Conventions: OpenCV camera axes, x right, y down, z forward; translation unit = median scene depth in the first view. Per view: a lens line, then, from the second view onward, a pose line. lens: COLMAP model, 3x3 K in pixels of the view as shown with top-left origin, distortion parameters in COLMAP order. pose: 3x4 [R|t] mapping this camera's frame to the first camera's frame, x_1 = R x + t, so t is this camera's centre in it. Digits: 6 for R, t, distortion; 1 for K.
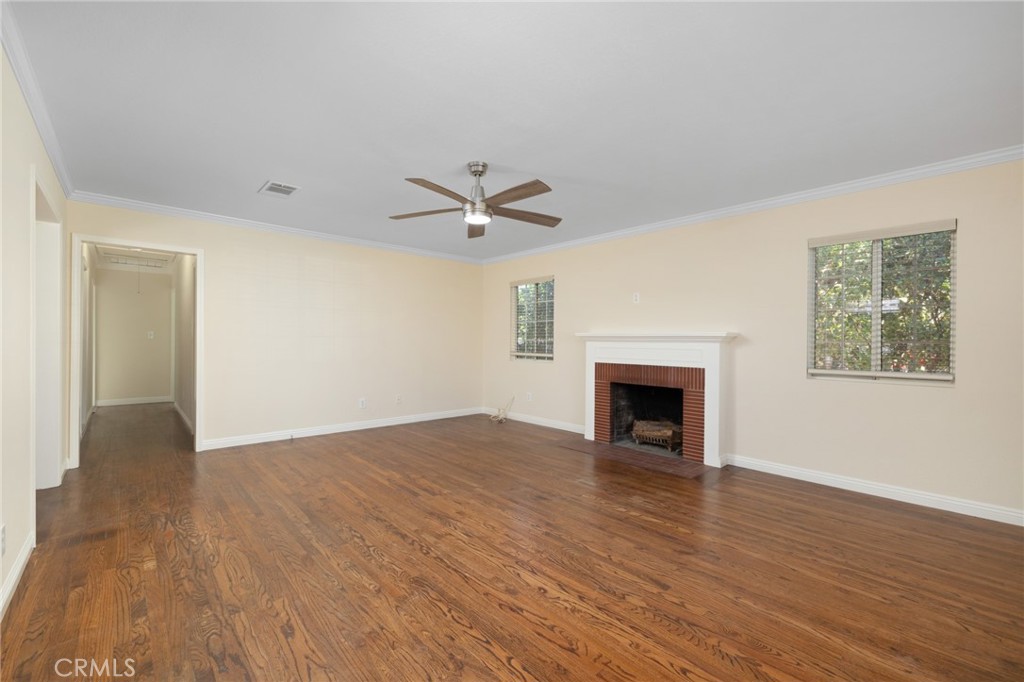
lens RADIAL K [[427.2, 0, 515.5], [0, 427.2, 343.8], [0, 0, 1]] dist [-0.000218, 0.000353]
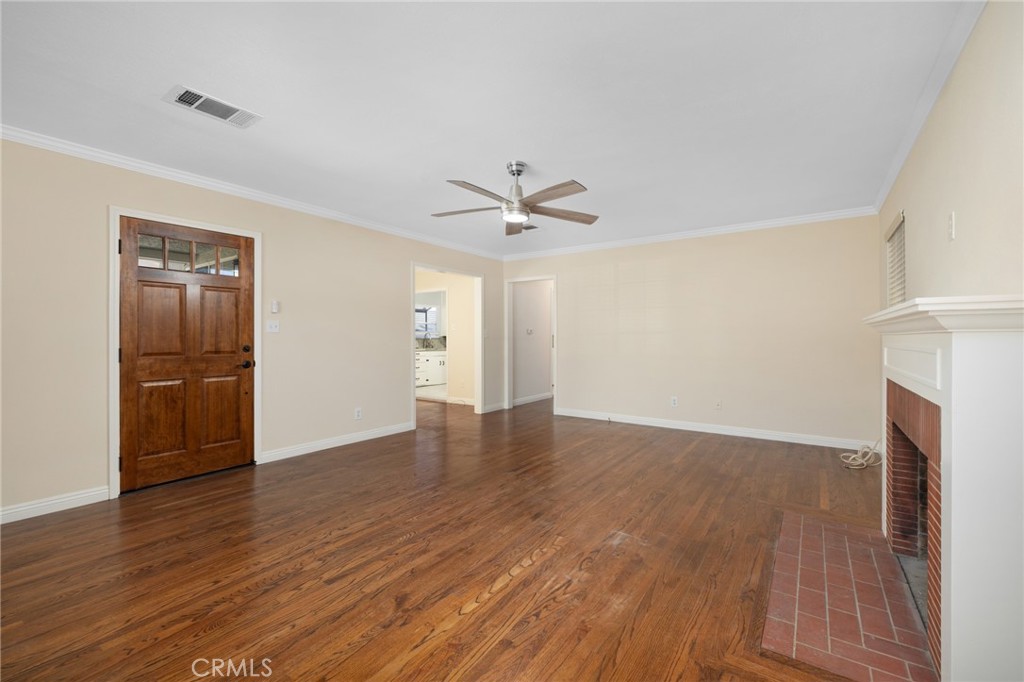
lens RADIAL K [[429.4, 0, 514.8], [0, 429.4, 338.8], [0, 0, 1]] dist [0.000751, 0.000289]
pose [[0.220510, -0.007409, -0.975357, 0.912382], [-0.001652, 0.999967, -0.007969, 0.008267], [0.975383, 0.003368, 0.220491, 0.768147]]
